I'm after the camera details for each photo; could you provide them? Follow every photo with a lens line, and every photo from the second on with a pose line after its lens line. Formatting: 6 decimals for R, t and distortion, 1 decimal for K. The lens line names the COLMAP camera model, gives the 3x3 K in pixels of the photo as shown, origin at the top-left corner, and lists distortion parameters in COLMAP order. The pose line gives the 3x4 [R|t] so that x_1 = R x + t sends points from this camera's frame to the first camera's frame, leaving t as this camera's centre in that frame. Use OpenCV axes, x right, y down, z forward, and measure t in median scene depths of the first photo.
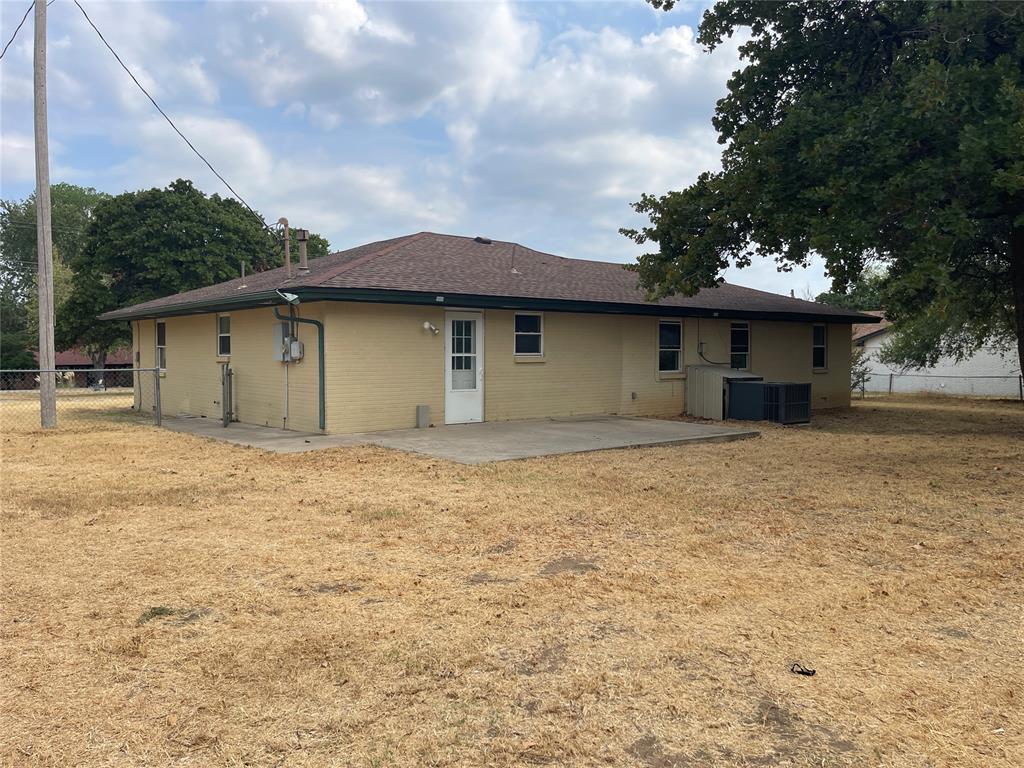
lens RADIAL K [[727.0, 0, 509.7], [0, 727.0, 380.5], [0, 0, 1]] dist [0.000905, 0.000231]
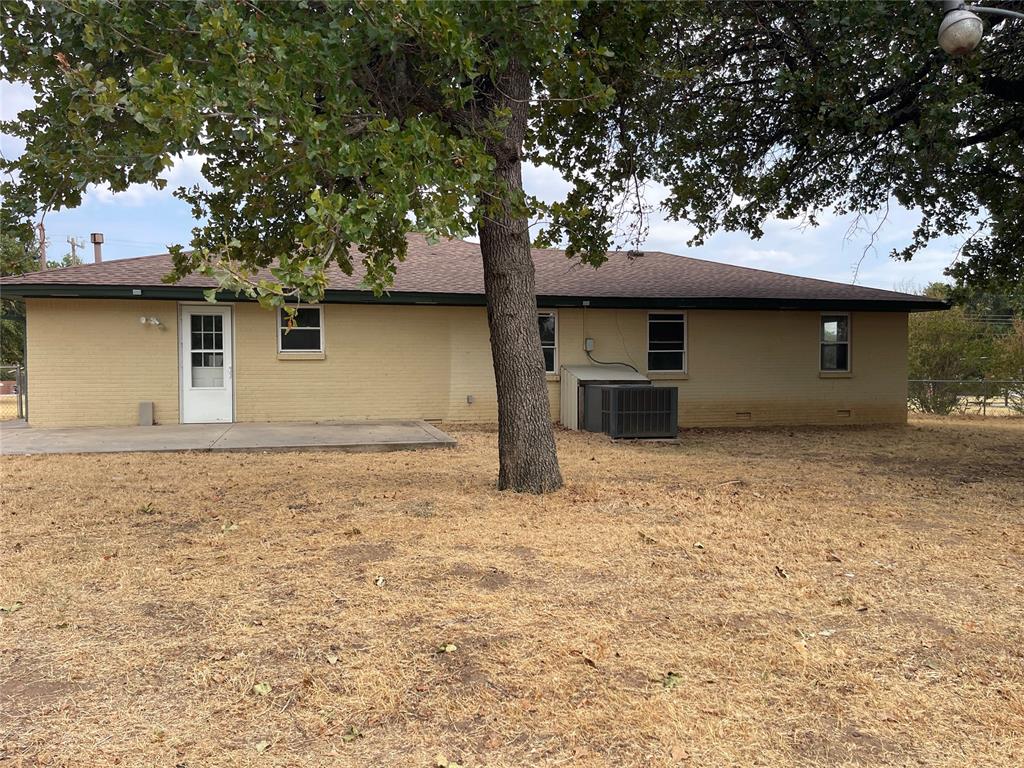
lens RADIAL K [[727.0, 0, 509.7], [0, 727.0, 380.5], [0, 0, 1]] dist [0.000905, 0.000231]
pose [[0.919236, 0.011348, -0.393542, 0.633680], [-0.014639, 0.999878, -0.005360, 0.002293], [0.393434, 0.010688, 0.919291, 0.263421]]
